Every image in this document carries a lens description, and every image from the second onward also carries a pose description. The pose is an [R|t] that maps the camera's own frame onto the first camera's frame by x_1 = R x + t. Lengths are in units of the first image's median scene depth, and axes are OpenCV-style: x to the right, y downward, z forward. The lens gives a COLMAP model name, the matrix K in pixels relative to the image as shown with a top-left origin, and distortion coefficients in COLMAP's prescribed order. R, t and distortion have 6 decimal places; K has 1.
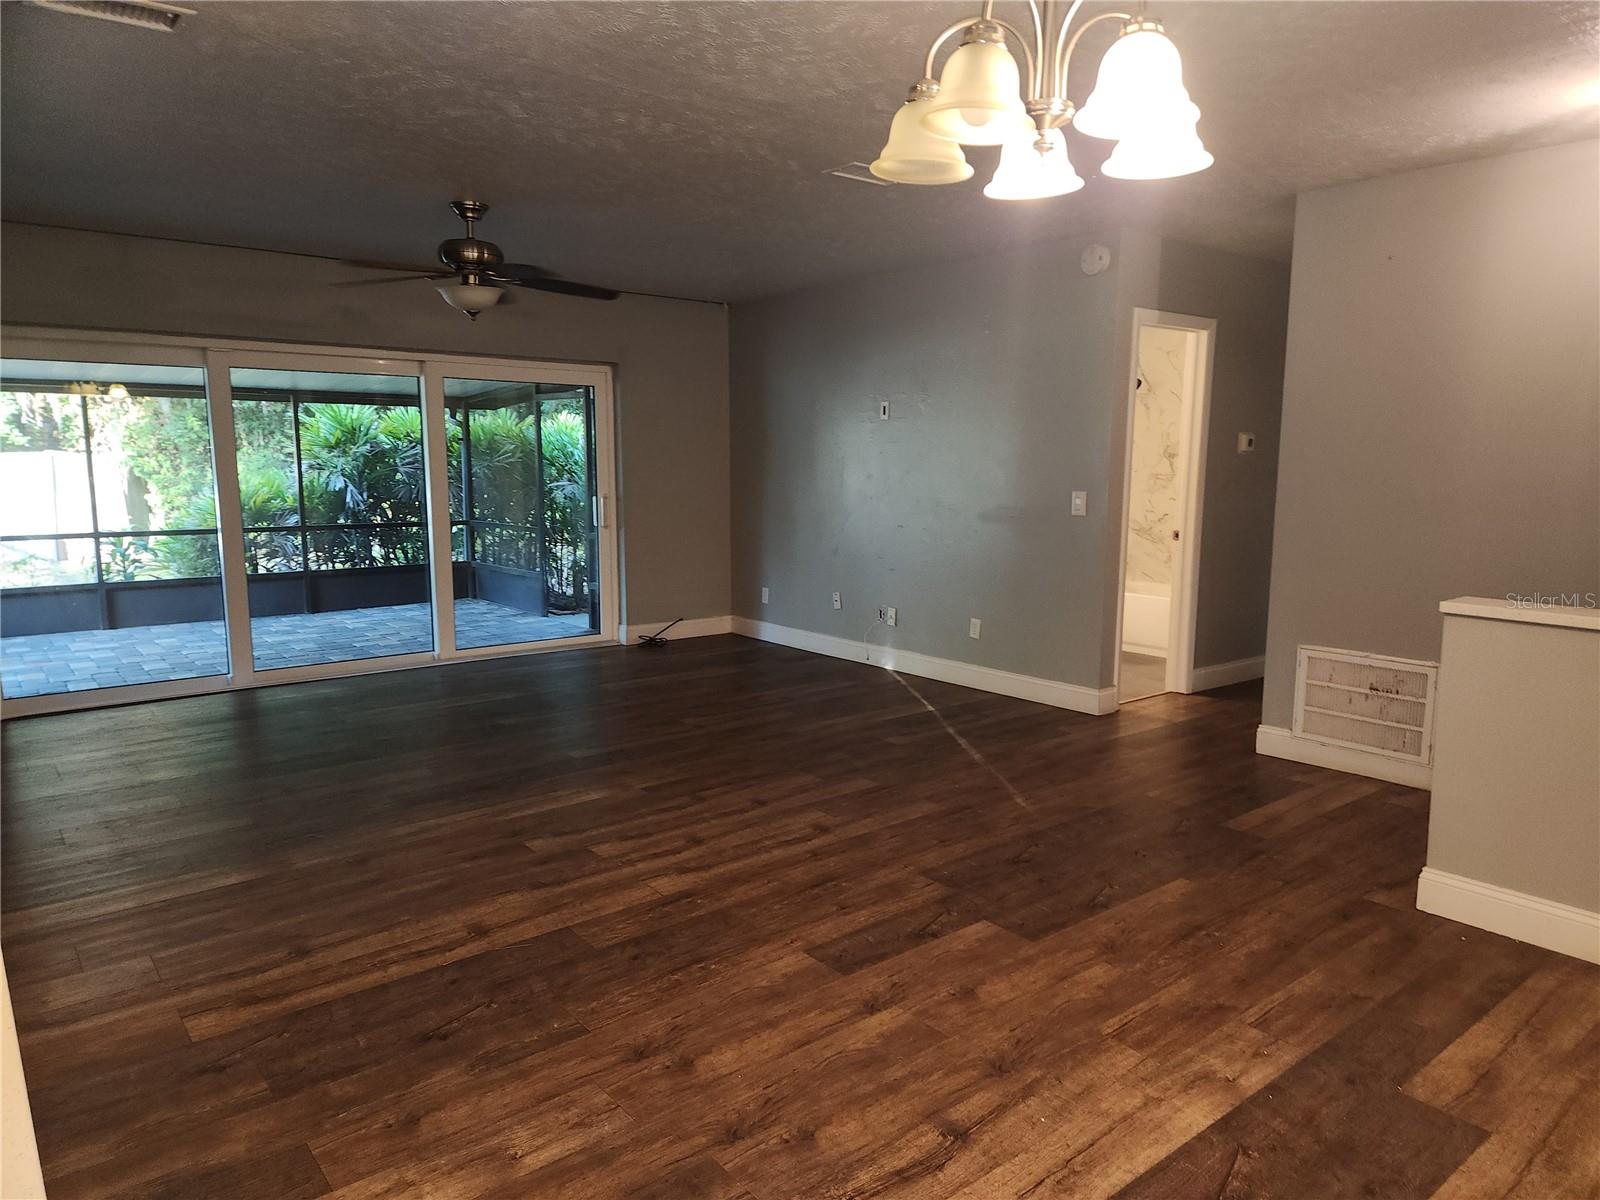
lens RADIAL K [[1058.5, 0, 820.4], [0, 1058.5, 619.9], [0, 0, 1]] dist [0.072907, -0.063864]
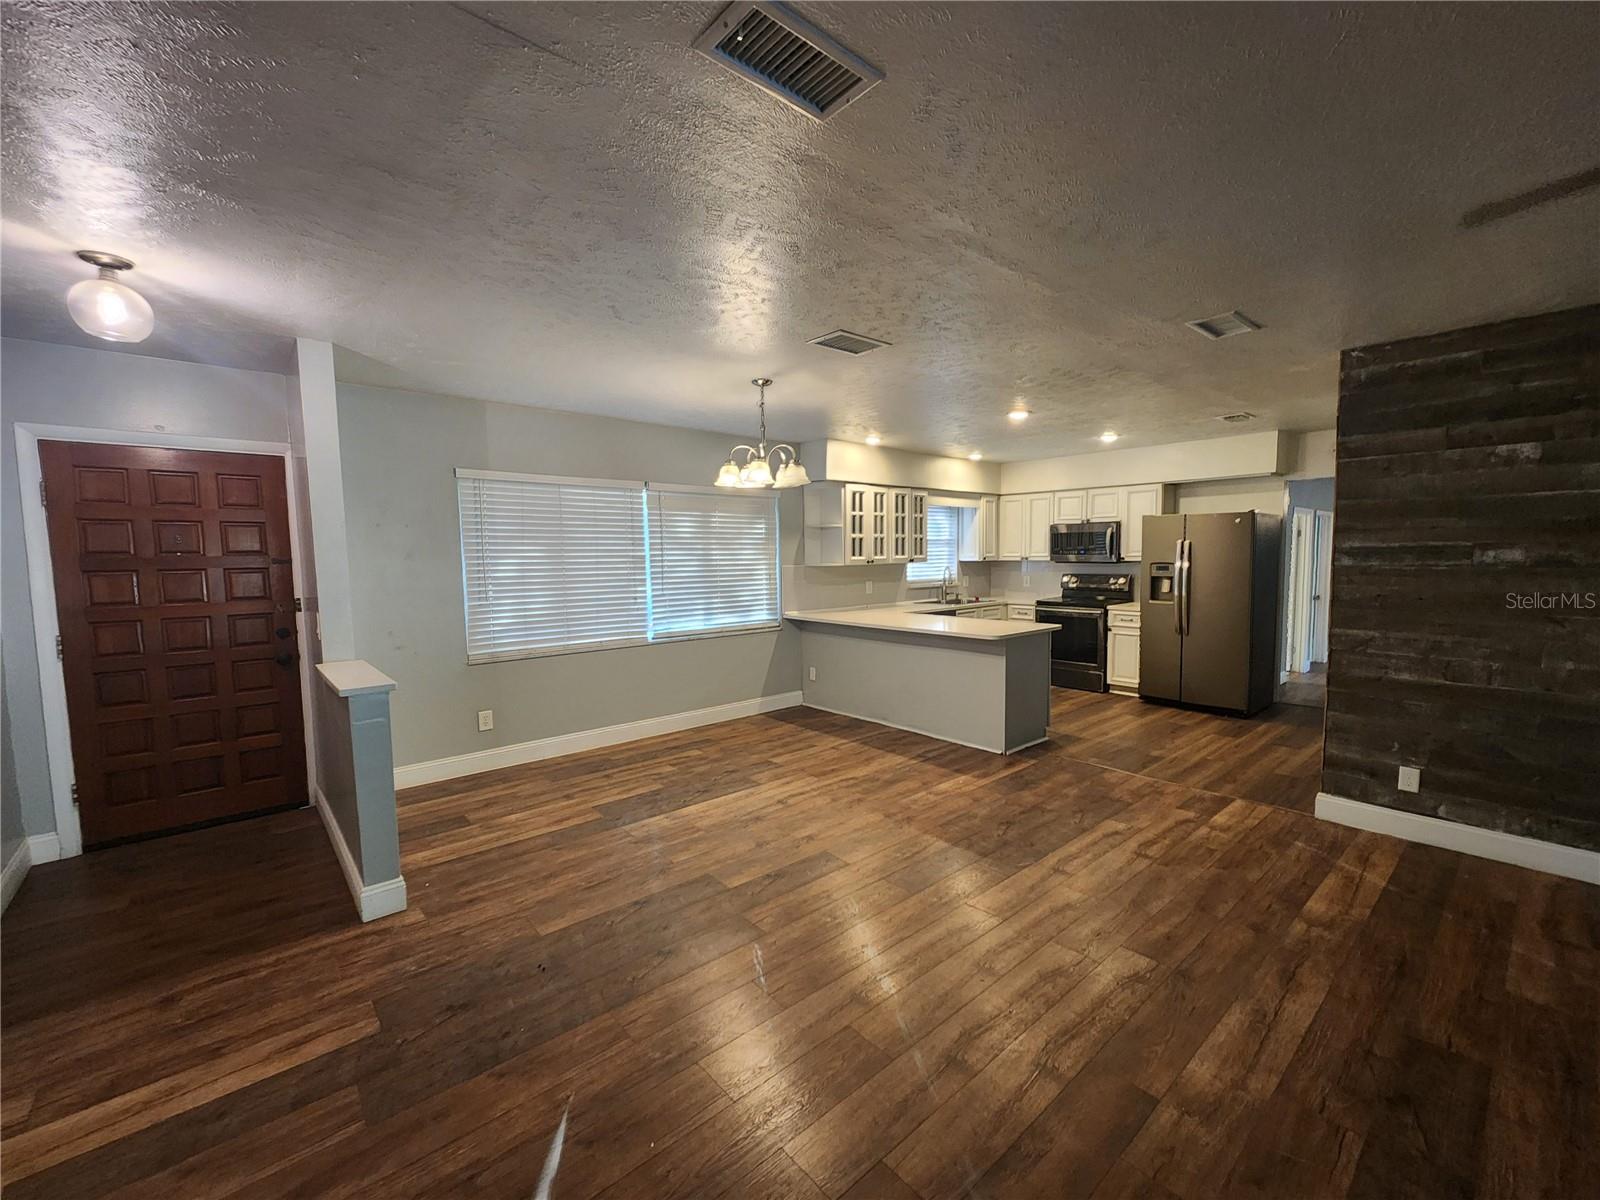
lens RADIAL K [[661.5, 0, 816.9], [0, 661.5, 602.8], [0, 0, 1]] dist [0.001947, -0.001313]
pose [[-0.999163, 0.012198, -0.039046, 0.058022], [0.002618, 0.971619, 0.236539, -0.272219], [0.040824, 0.236239, -0.970837, 1.564707]]
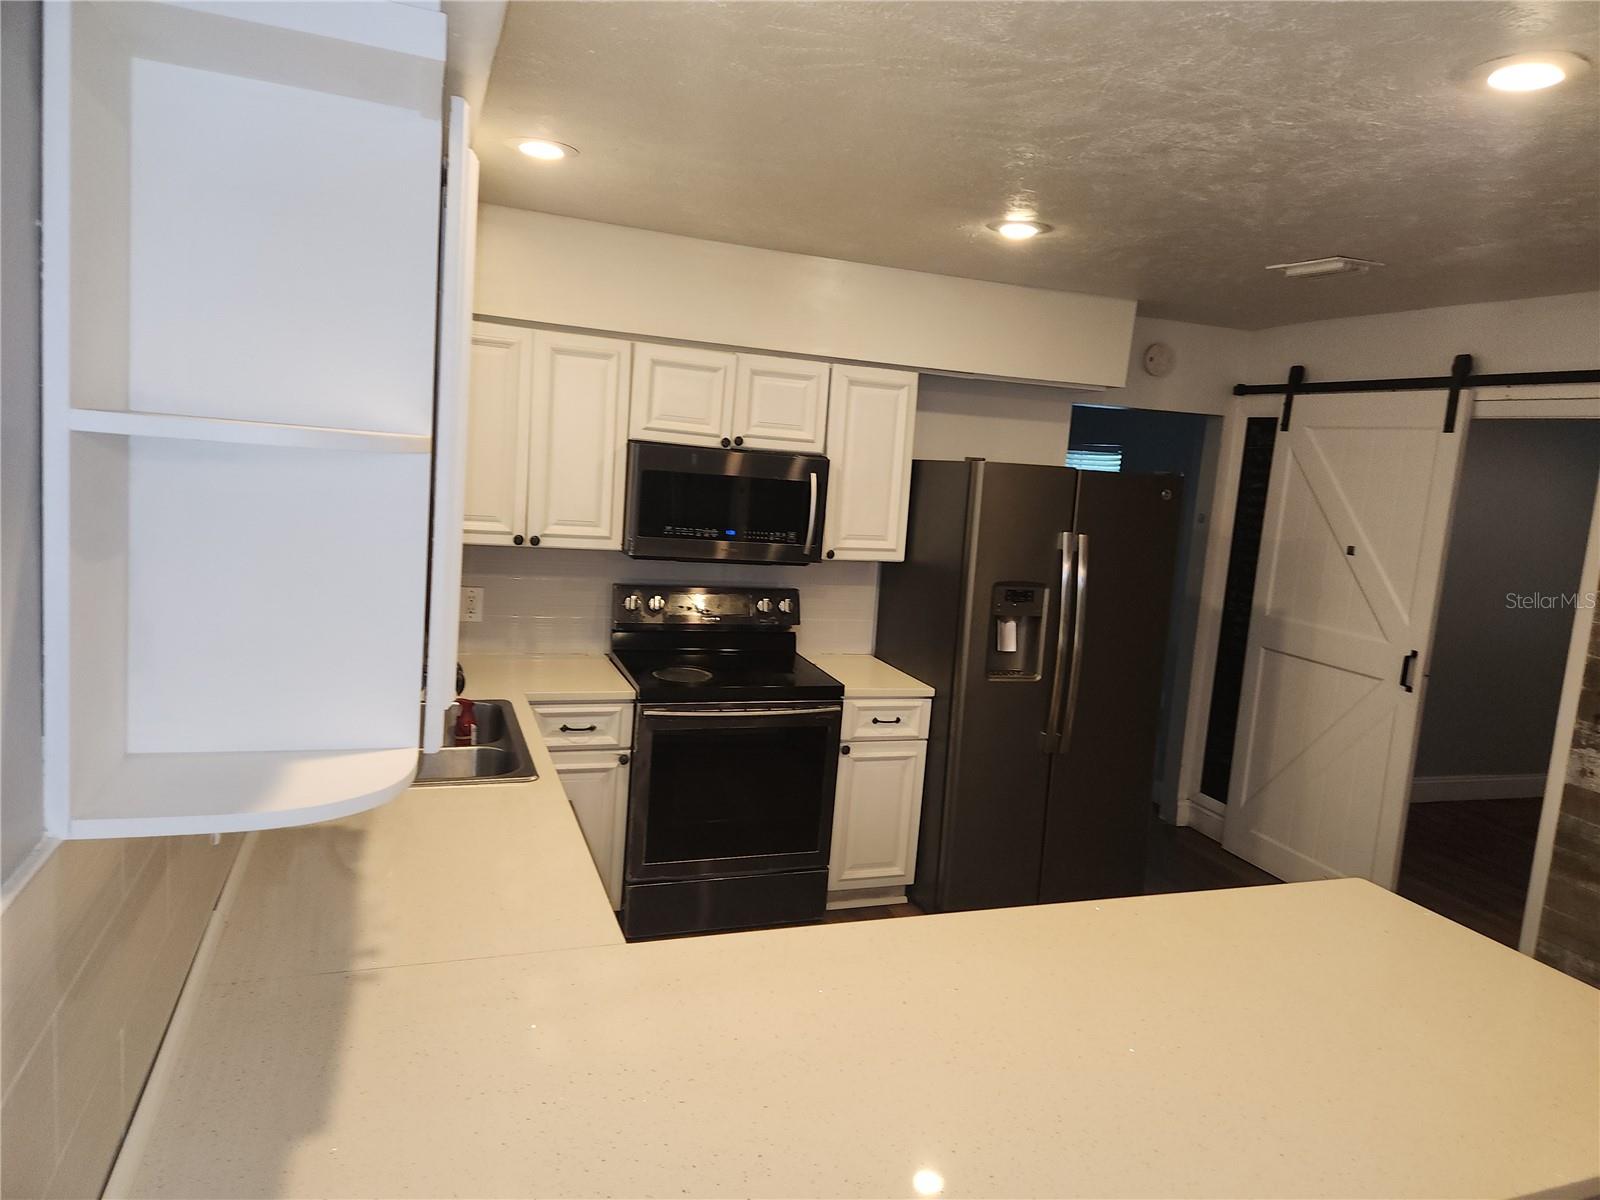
lens RADIAL K [[1058.5, 0, 822.3], [0, 1058.5, 583.9], [0, 0, 1]] dist [0.072907, -0.063864]
pose [[-0.317697, 0.084183, -0.944448, 0.201601], [-0.226190, 0.960567, 0.161707, -0.102162], [0.920819, 0.264998, -0.286127, 0.096862]]
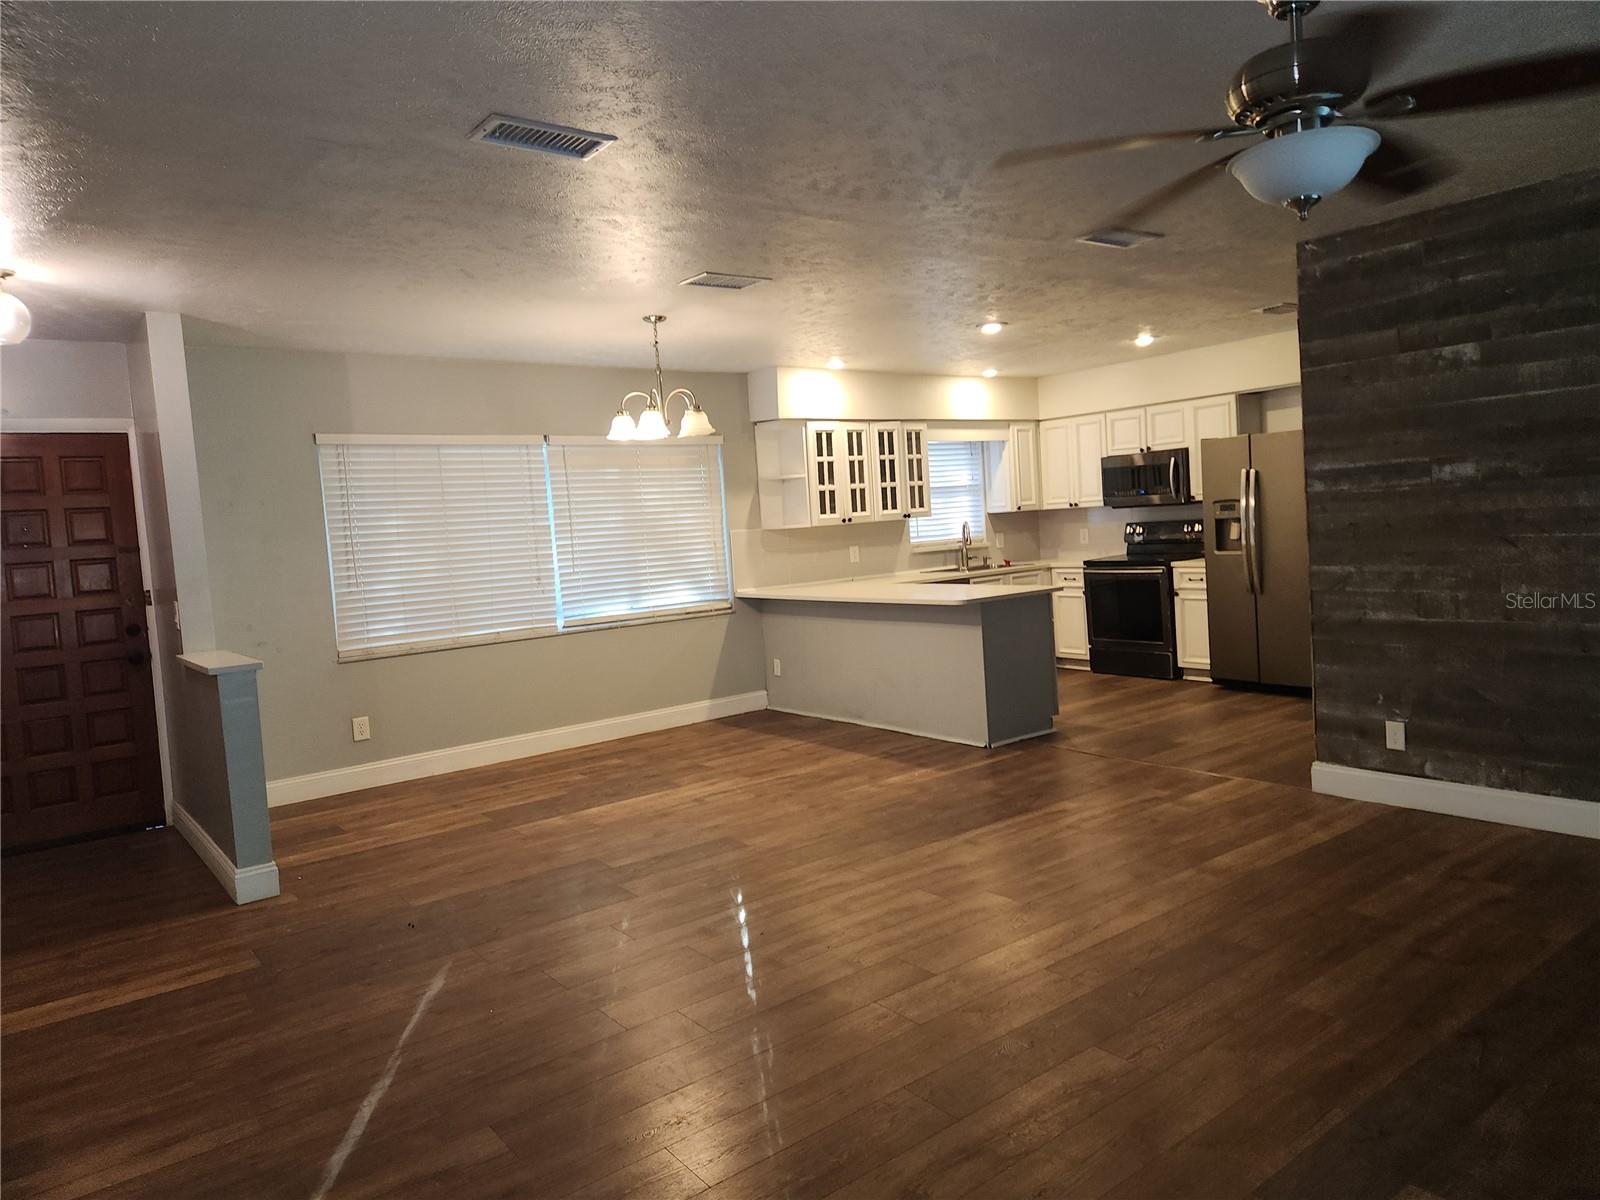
lens RADIAL K [[1058.5, 0, 820.6], [0, 1058.5, 575.0], [0, 0, 1]] dist [0.072907, -0.063864]
pose [[-0.997790, 0.060087, 0.028363, -0.153867], [0.064780, 0.974659, 0.214113, -0.319252], [-0.014779, 0.215477, -0.976397, 1.976825]]
